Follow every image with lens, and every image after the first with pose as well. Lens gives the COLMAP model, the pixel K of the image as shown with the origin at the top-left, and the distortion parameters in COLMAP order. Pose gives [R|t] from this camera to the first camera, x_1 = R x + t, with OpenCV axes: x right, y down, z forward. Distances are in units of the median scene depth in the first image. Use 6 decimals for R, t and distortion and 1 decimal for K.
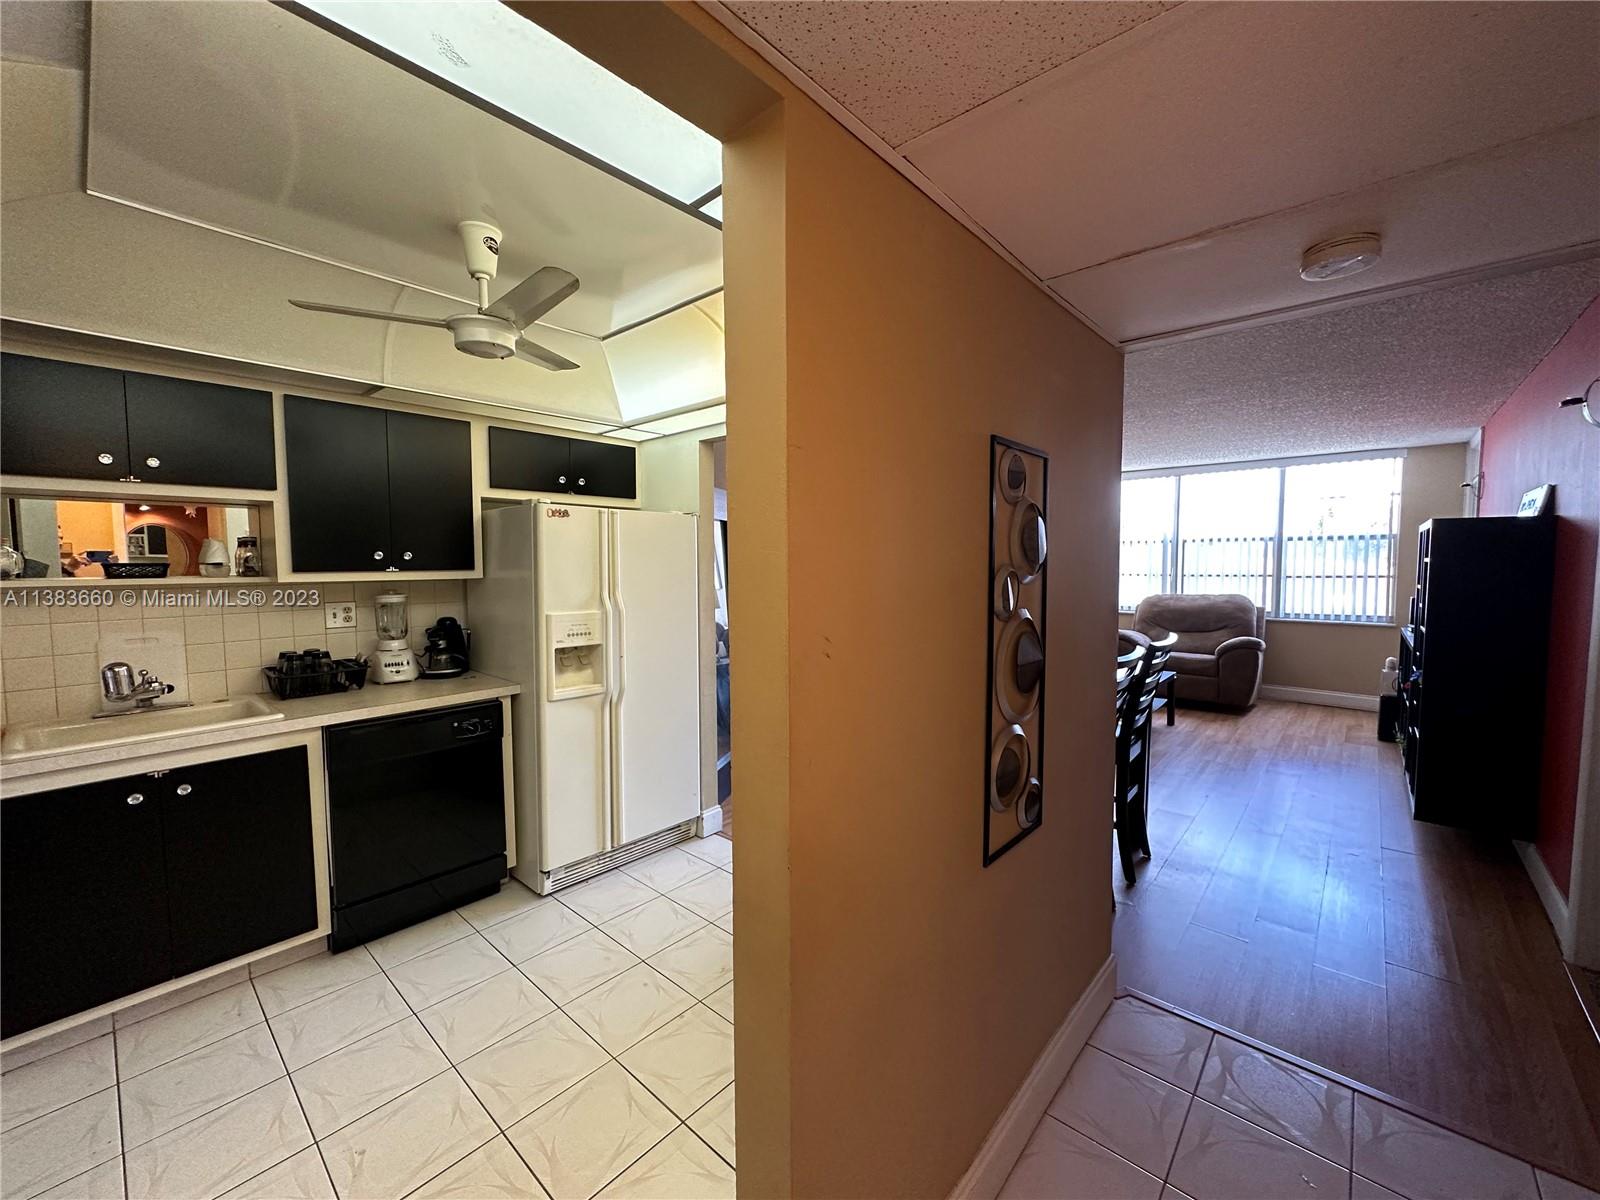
lens RADIAL K [[643.5, 0, 800.0], [0, 643.5, 600.0], [0, 0, 1]] dist [-0.001608, 0.000198]
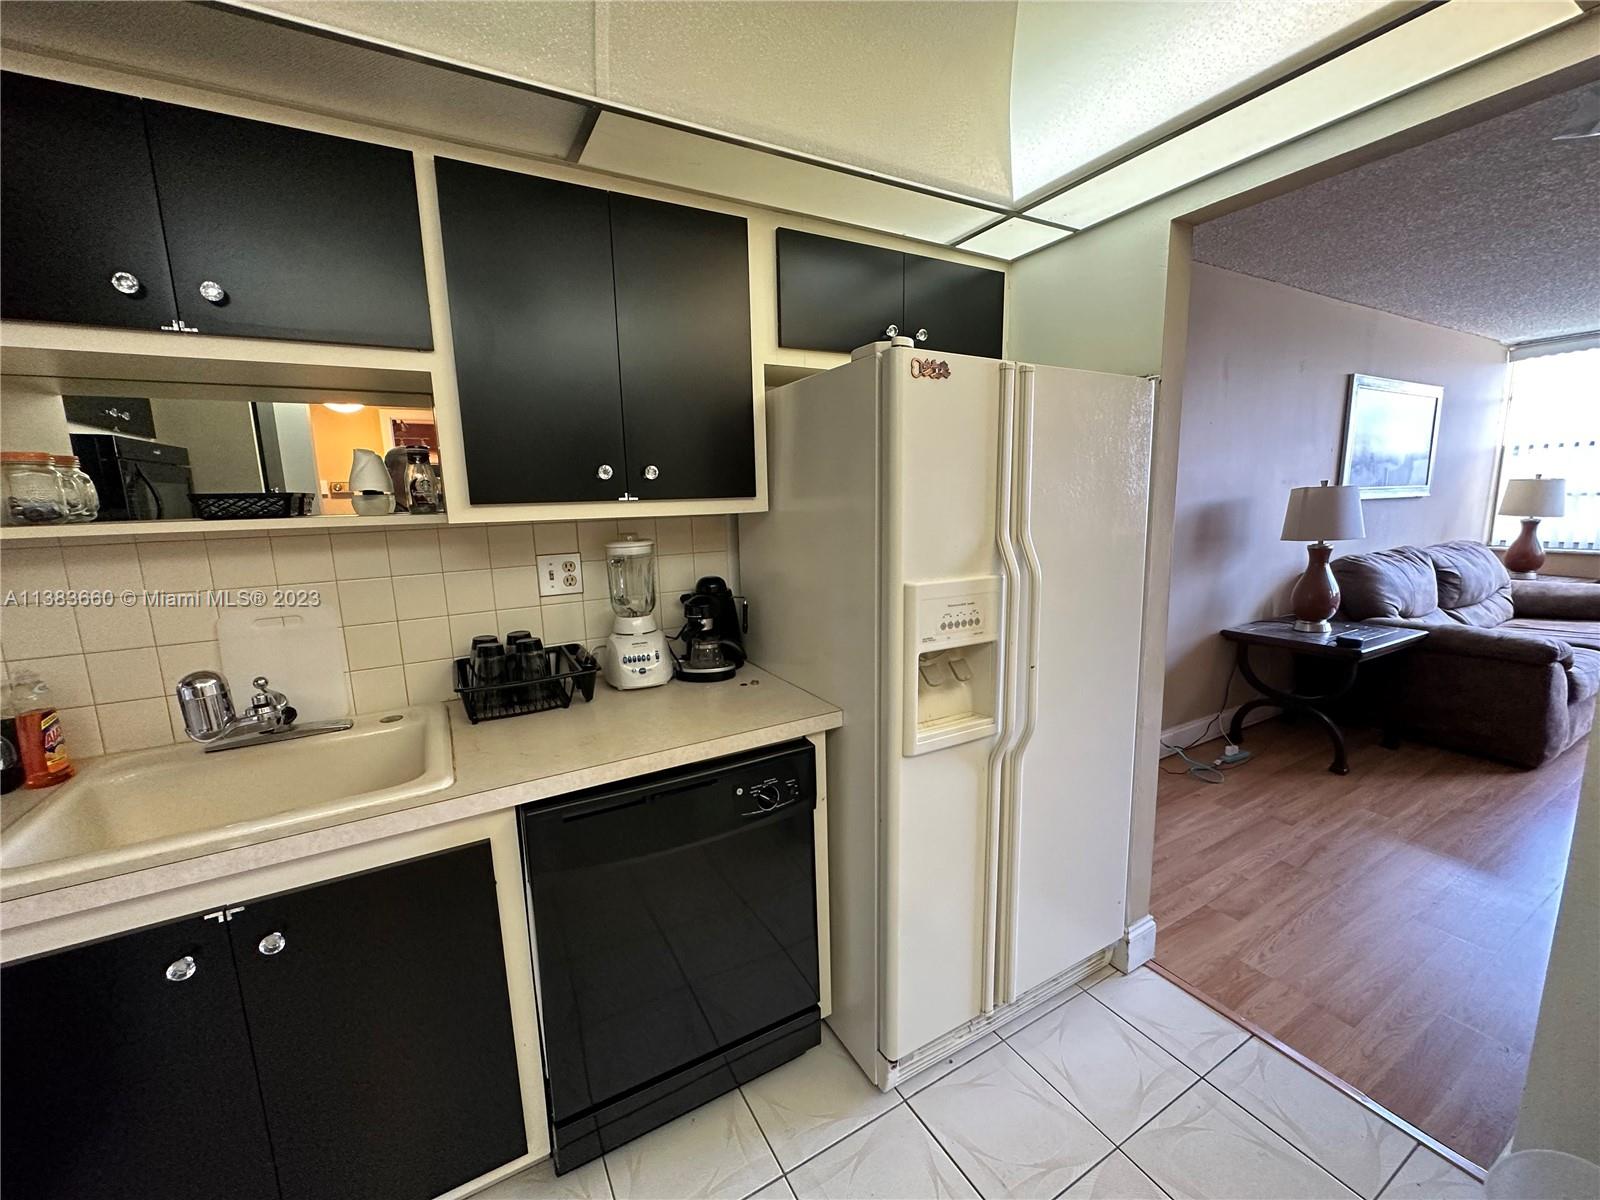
lens RADIAL K [[640.1, 0, 800.0], [0, 640.1, 600.0], [0, 0, 1]] dist [-0.002291, 0.001076]
pose [[0.947348, 0.030092, -0.318790, -0.293671], [0.003260, 0.994617, 0.103573, -0.015351], [0.320190, -0.099158, 0.942150, 0.483793]]
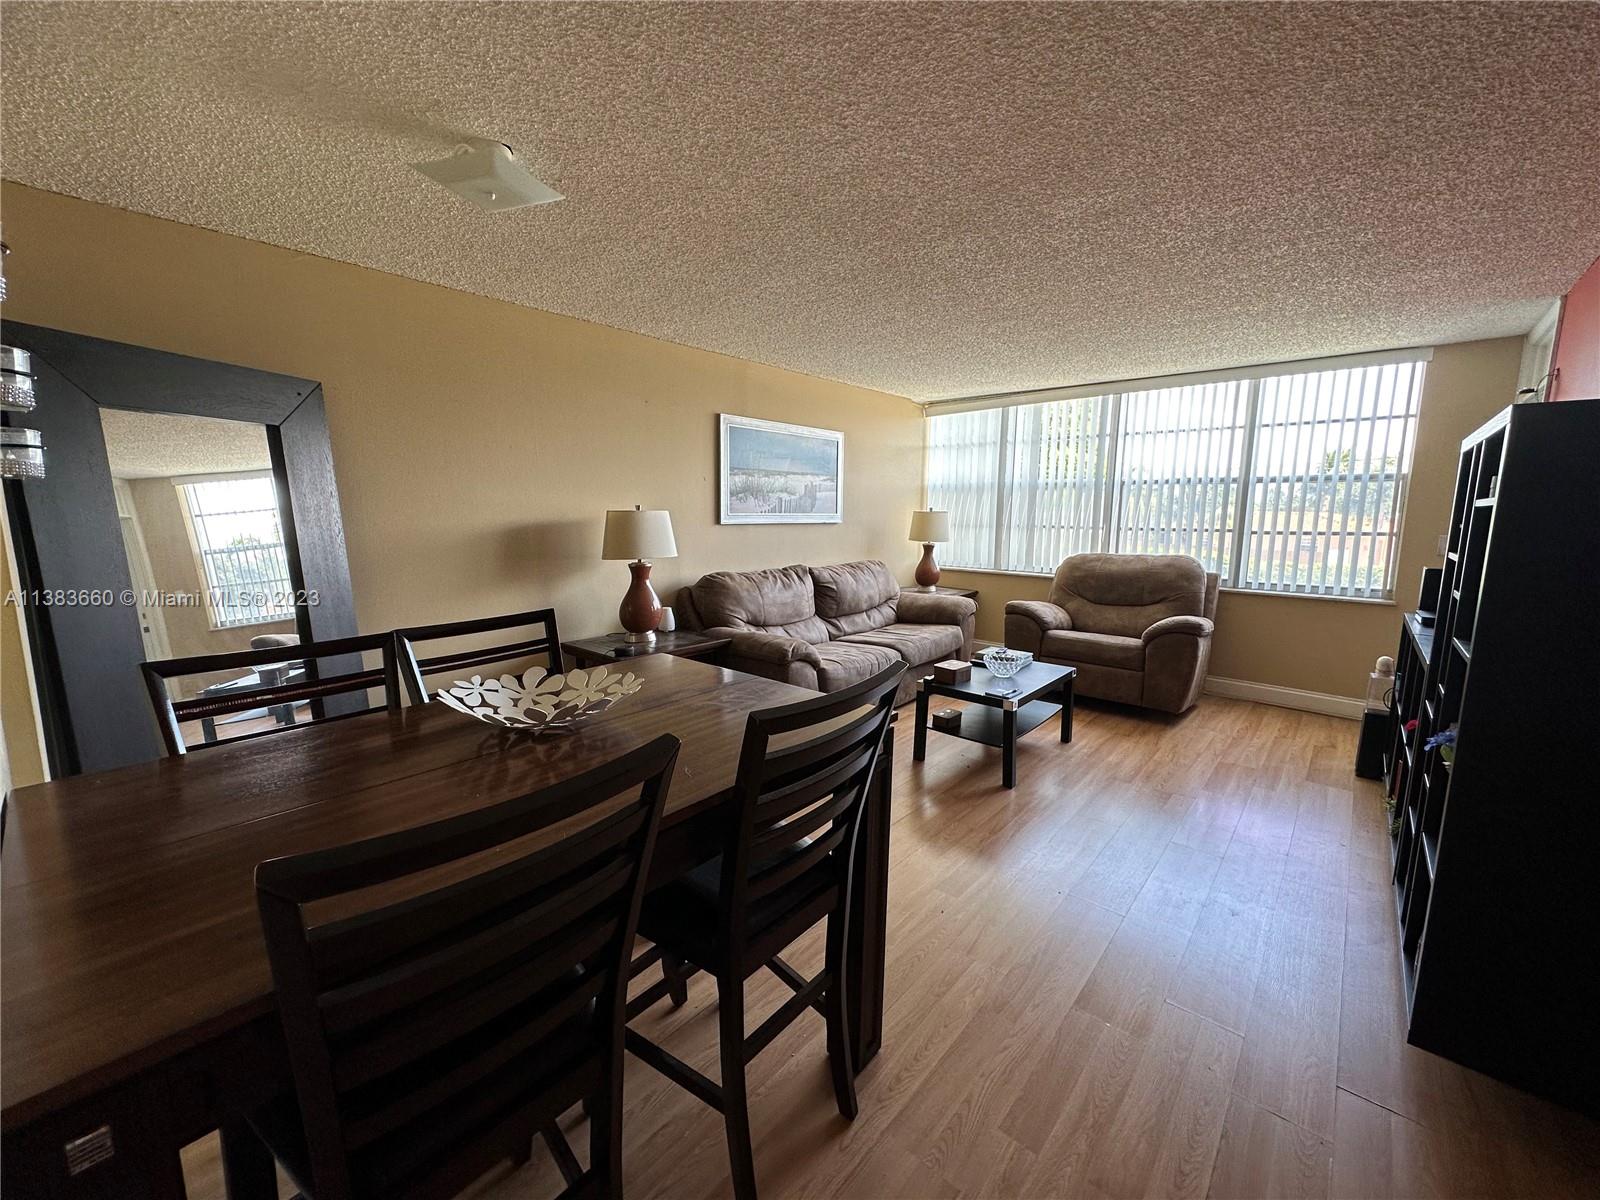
lens RADIAL K [[640.1, 0, 800.0], [0, 640.1, 600.0], [0, 0, 1]] dist [-0.002291, 0.001076]
pose [[0.999919, 0.012218, 0.003439, 0.535266], [-0.012455, 0.996700, 0.080212, -0.025194], [-0.002448, -0.080248, 0.996772, 0.596991]]
